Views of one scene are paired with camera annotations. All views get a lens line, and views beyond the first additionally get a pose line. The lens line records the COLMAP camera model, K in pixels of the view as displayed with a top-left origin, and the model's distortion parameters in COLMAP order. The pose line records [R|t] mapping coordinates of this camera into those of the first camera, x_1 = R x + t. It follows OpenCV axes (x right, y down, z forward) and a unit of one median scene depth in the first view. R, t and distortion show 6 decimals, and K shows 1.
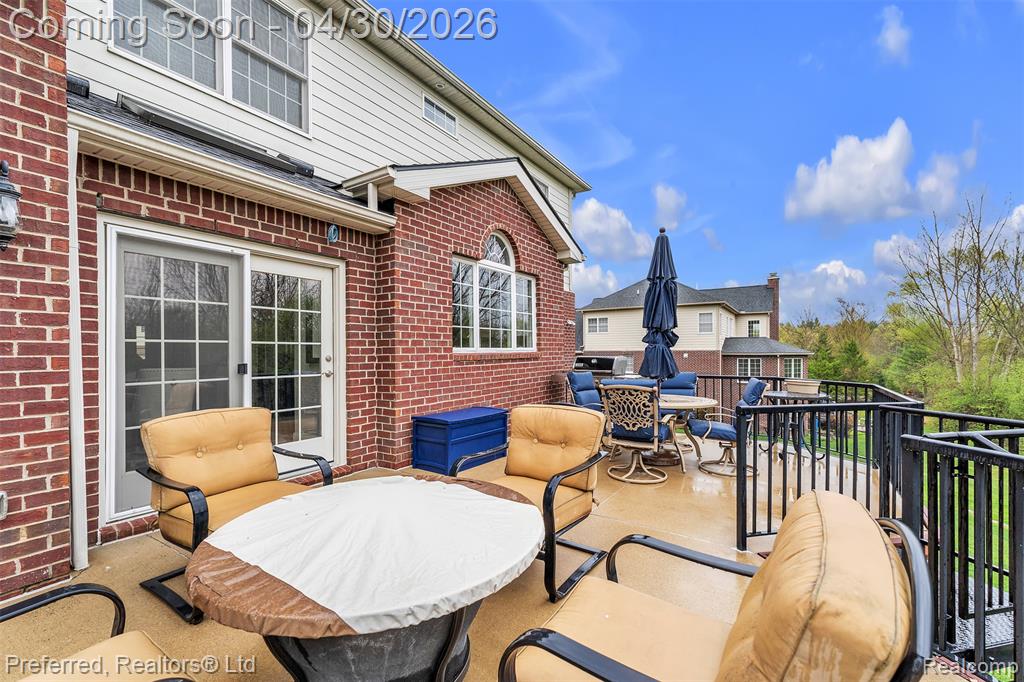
lens RADIAL K [[430.1, 0, 517.9], [0, 430.1, 354.5], [0, 0, 1]] dist [-0.000933, 0.000011]
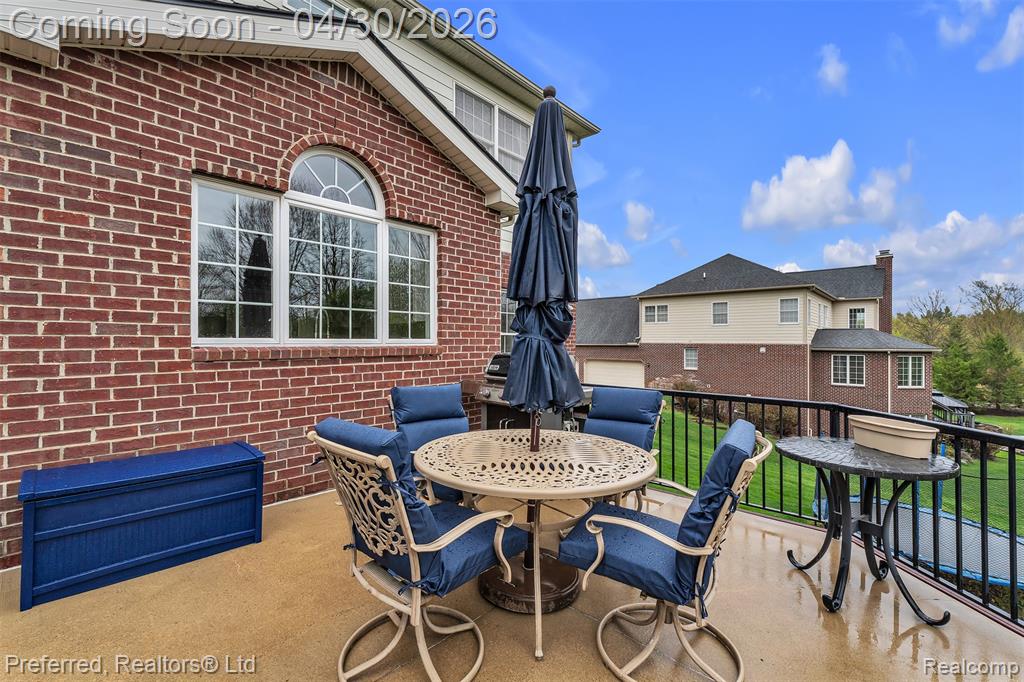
lens RADIAL K [[434.3, 0, 517.2], [0, 434.3, 339.1], [0, 0, 1]] dist [0.002135, 0.000423]
pose [[0.985167, 0.009852, -0.171317, 0.276650], [-0.012292, 0.999837, -0.013188, -0.008838], [0.171159, 0.015098, 0.985128, 0.380364]]
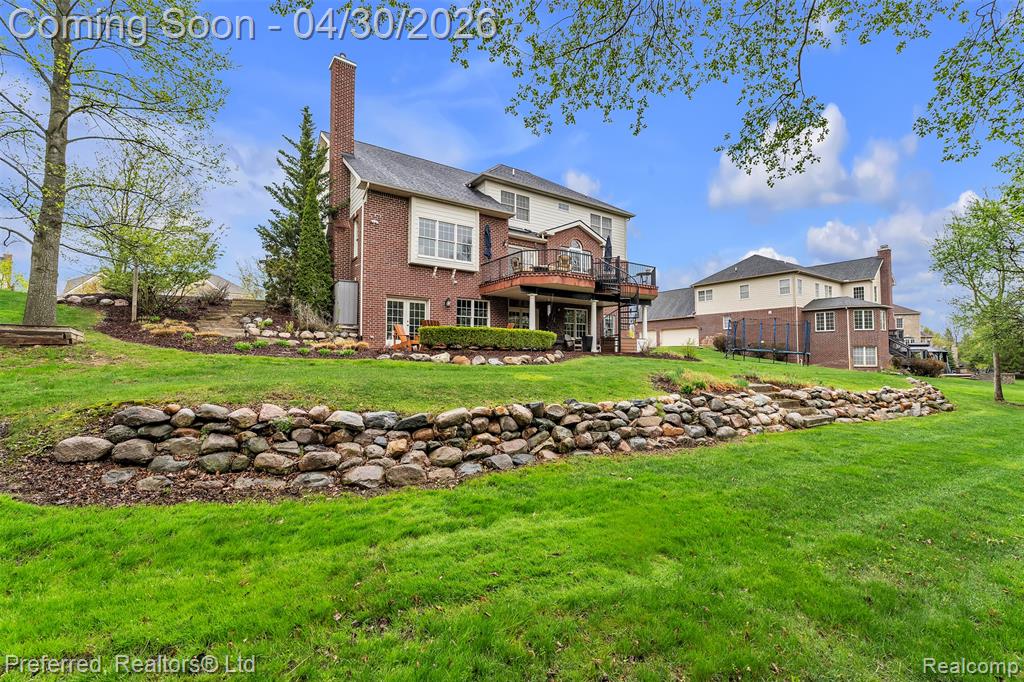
lens RADIAL K [[434.3, 0, 517.2], [0, 434.3, 339.1], [0, 0, 1]] dist [0.002135, 0.000423]
pose [[0.918541, -0.012820, -0.395117, 0.845536], [-0.008246, 0.998635, -0.051573, 0.677247], [0.395239, 0.050630, 0.917182, -2.285288]]
